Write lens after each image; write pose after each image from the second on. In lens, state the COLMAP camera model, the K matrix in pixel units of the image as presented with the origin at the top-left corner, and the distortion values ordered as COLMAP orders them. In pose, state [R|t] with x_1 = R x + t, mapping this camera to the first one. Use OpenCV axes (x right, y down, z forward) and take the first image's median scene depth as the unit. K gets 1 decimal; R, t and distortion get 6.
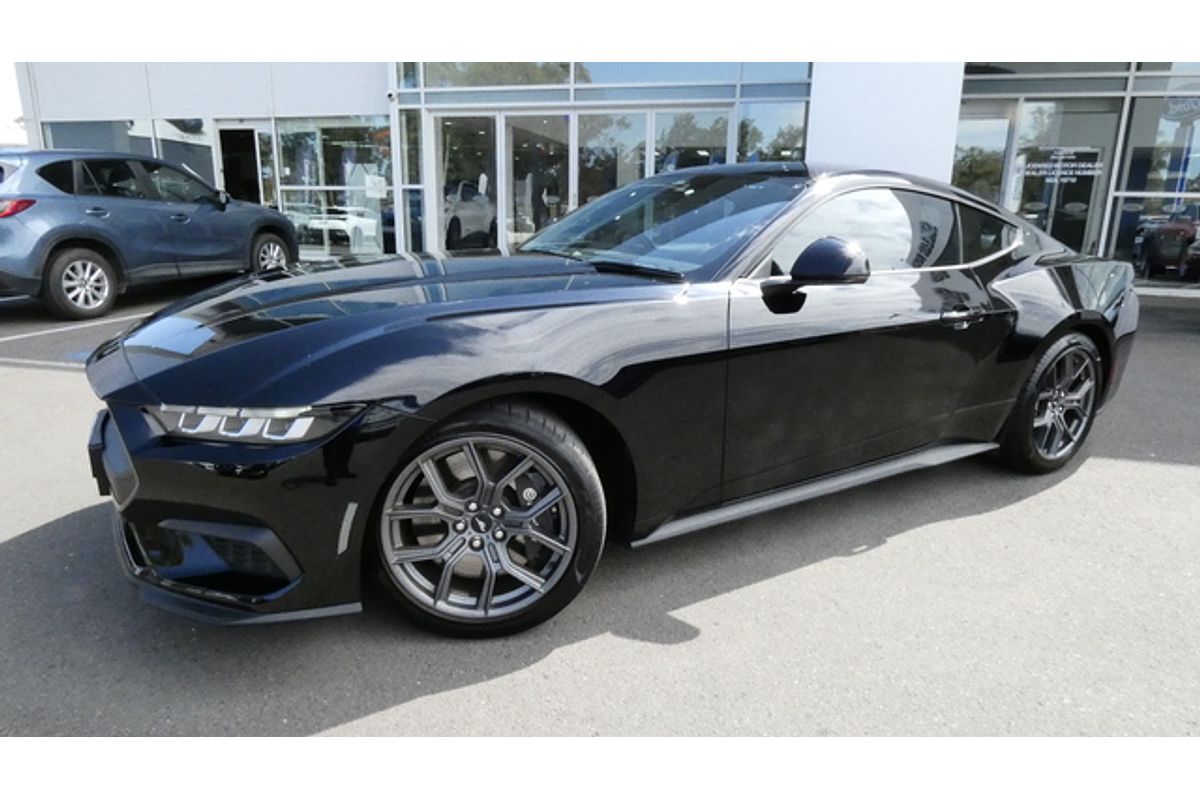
lens RADIAL K [[730.1, 0, 596.4], [0, 730.1, 396.1], [0, 0, 1]] dist [-0.014684, 0.003740]
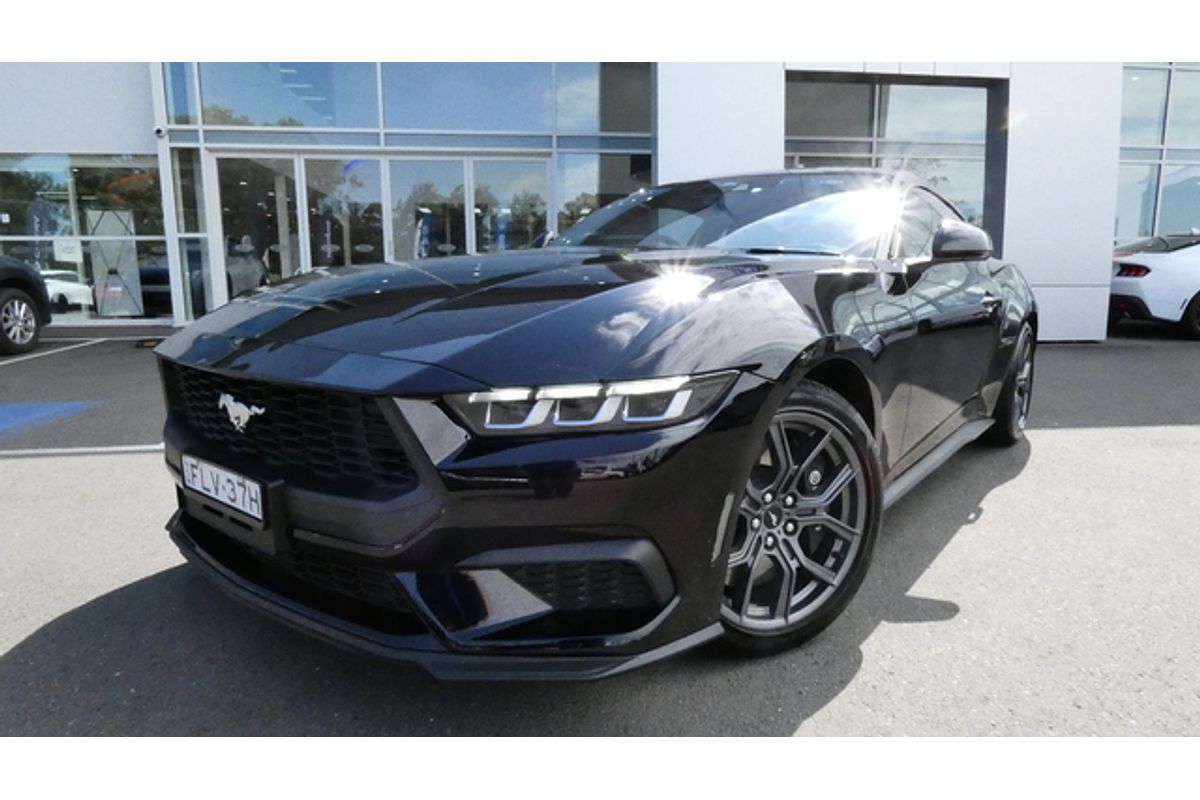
lens RADIAL K [[726.6, 0, 600.0], [0, 726.6, 400.0], [0, 0, 1]] dist [-0.005949, 0.000327]
pose [[0.936490, -0.076141, 0.342329, -0.477868], [0.102740, 0.992883, -0.060223, 0.049505], [-0.335307, 0.091569, 0.937648, 0.178455]]
